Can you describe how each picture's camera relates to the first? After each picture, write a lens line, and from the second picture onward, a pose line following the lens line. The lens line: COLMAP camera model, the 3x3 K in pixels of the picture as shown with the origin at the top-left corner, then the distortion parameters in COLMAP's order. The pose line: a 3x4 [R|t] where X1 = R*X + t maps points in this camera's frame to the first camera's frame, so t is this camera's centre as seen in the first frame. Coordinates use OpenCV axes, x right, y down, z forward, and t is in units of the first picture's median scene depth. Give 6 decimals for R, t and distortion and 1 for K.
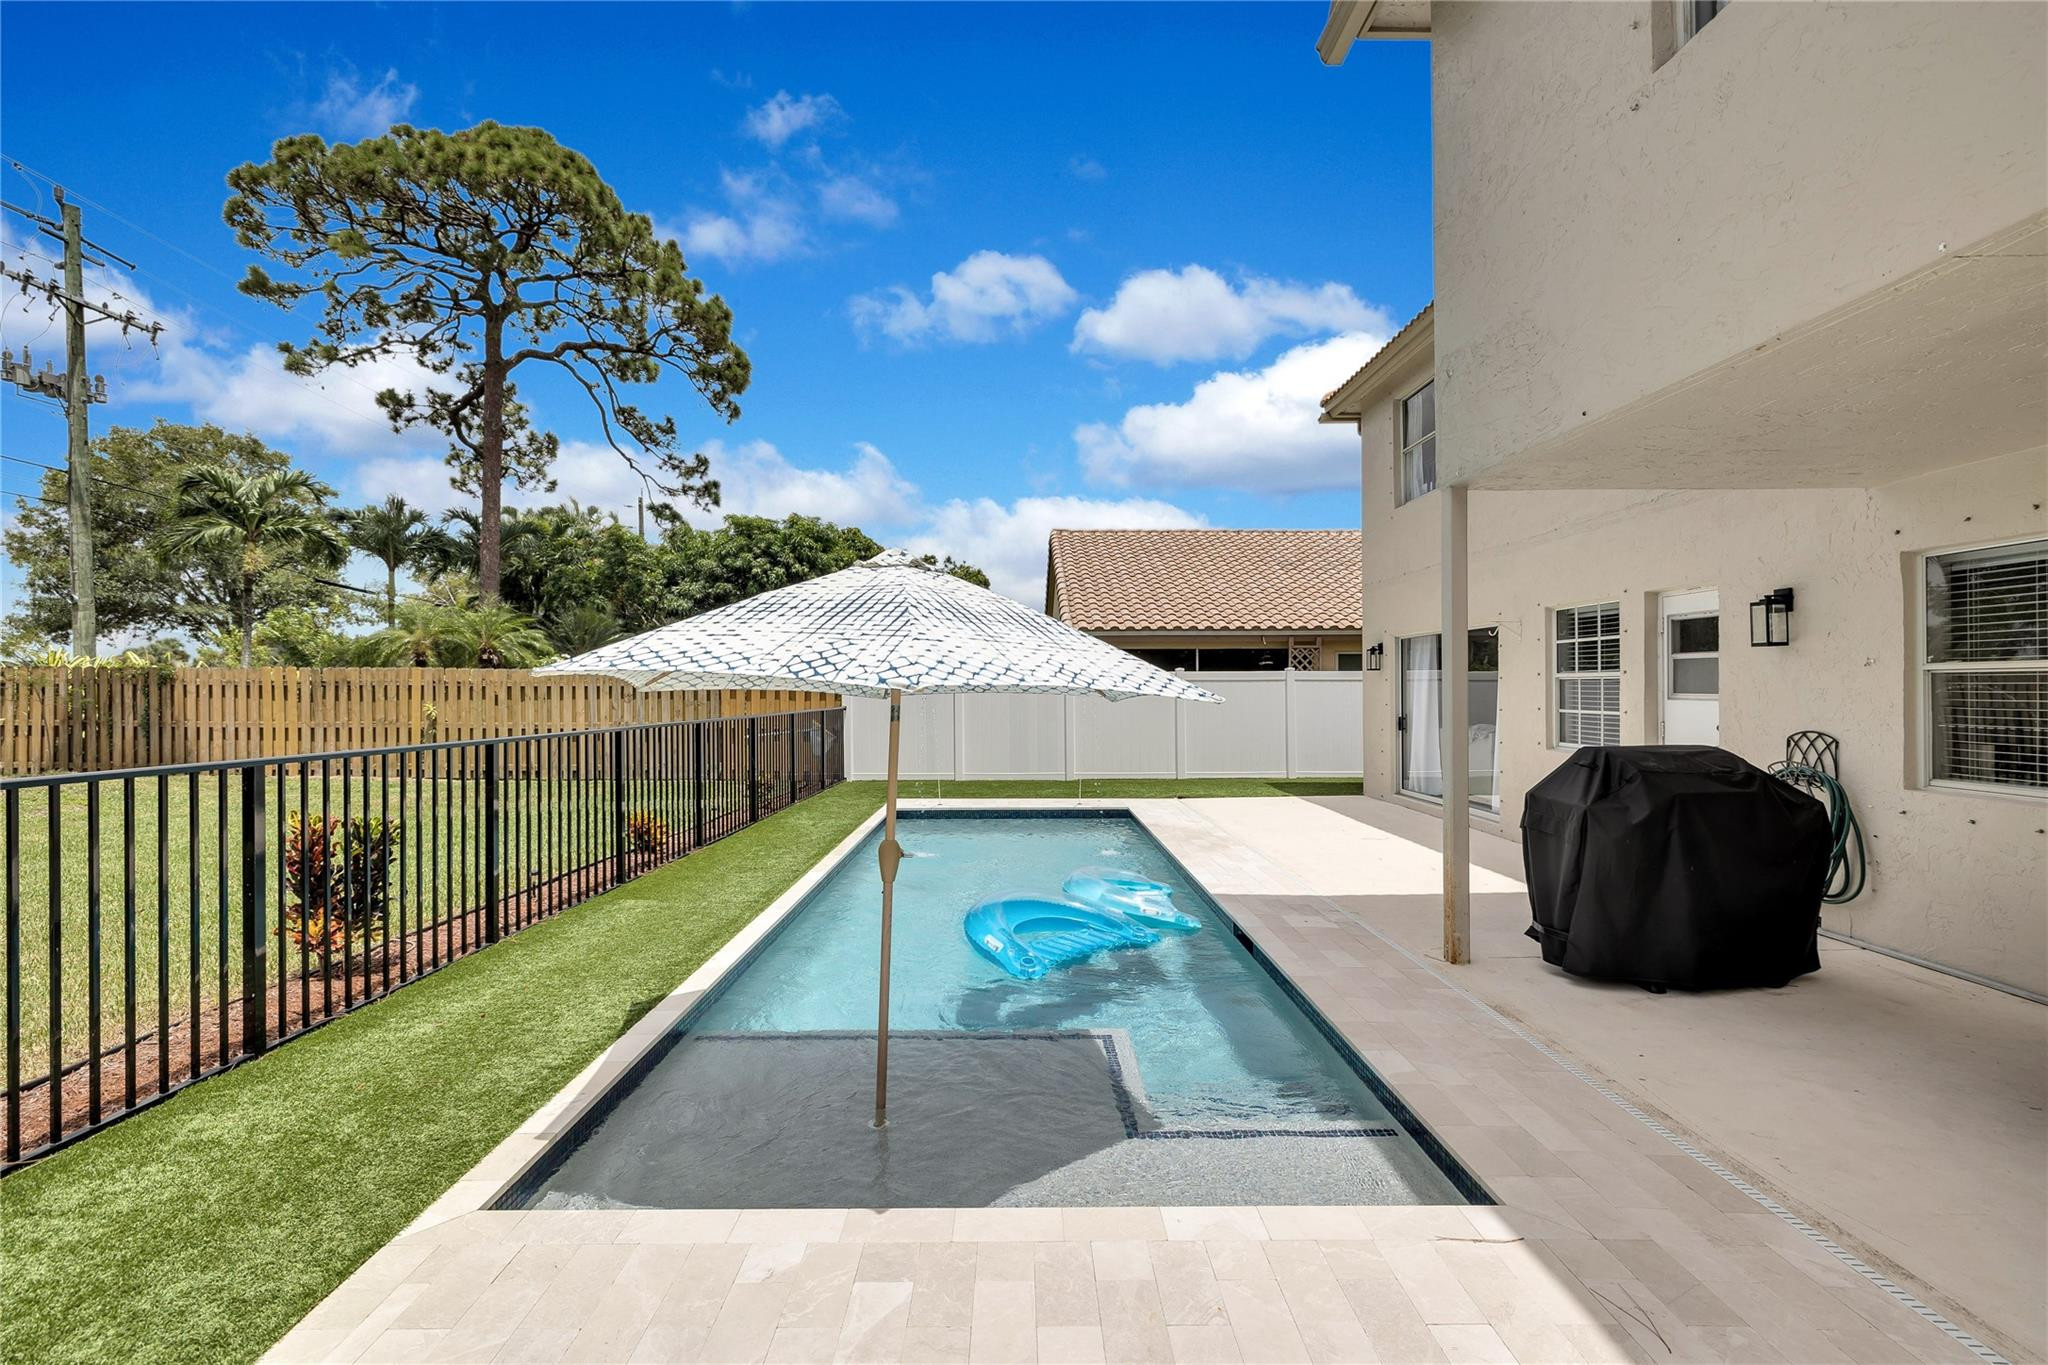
lens RADIAL K [[856.2, 0, 1012.2], [0, 856.2, 688.0], [0, 0, 1]] dist [0.000780, 0.000283]
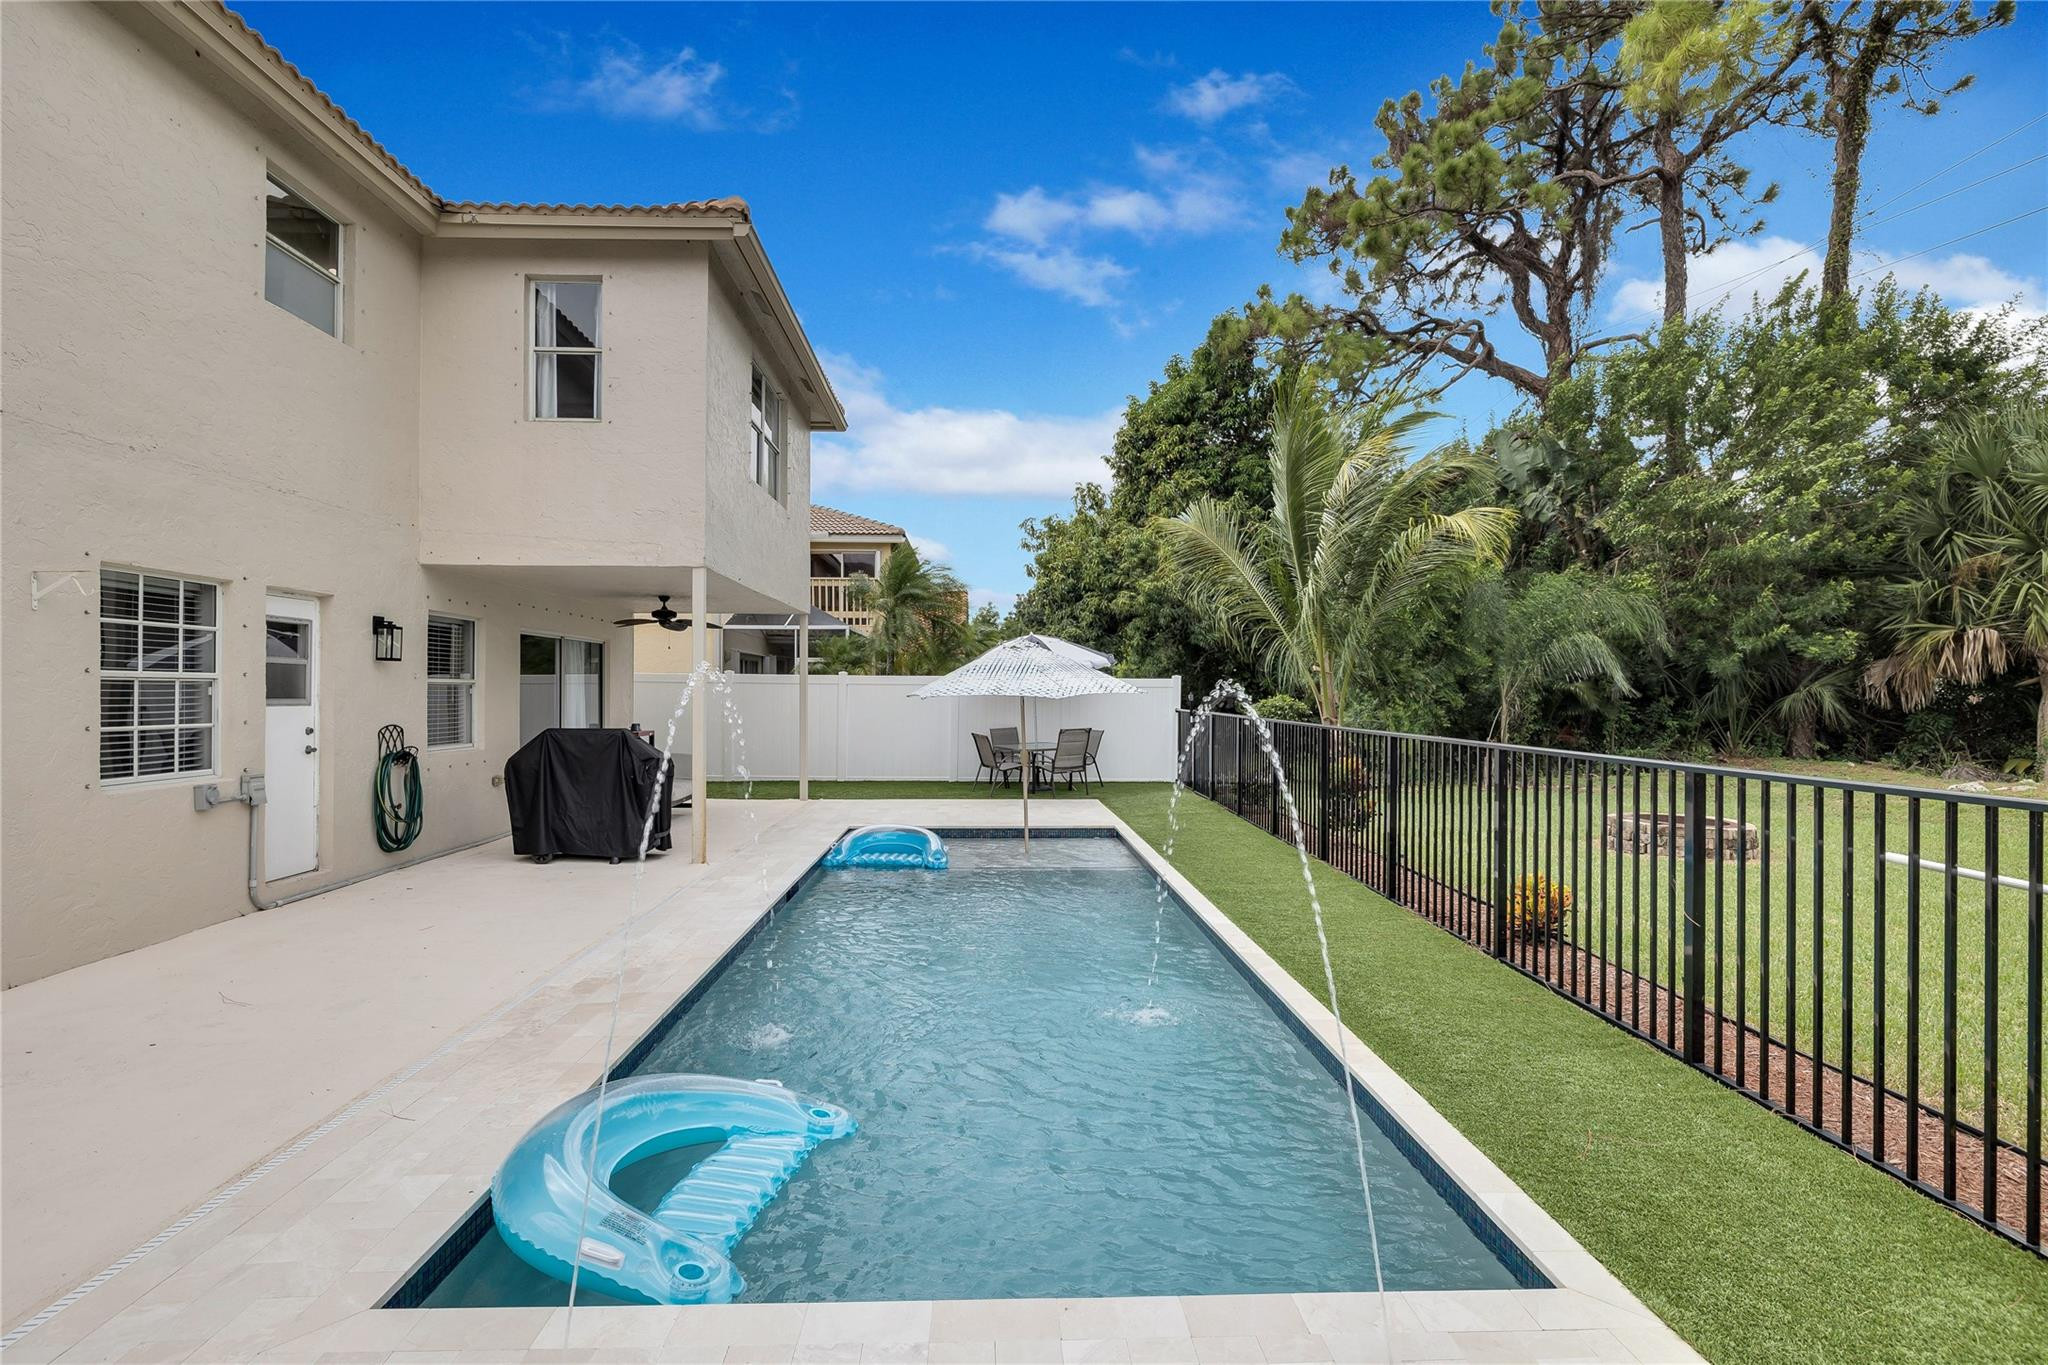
lens RADIAL K [[856.2, 0, 1012.2], [0, 856.2, 688.0], [0, 0, 1]] dist [0.000780, 0.000283]
pose [[-0.999886, -0.005040, -0.014201, -0.033790], [-0.004953, 0.999969, -0.006167, -0.004682], [0.014231, -0.006096, -0.999880, 2.332285]]
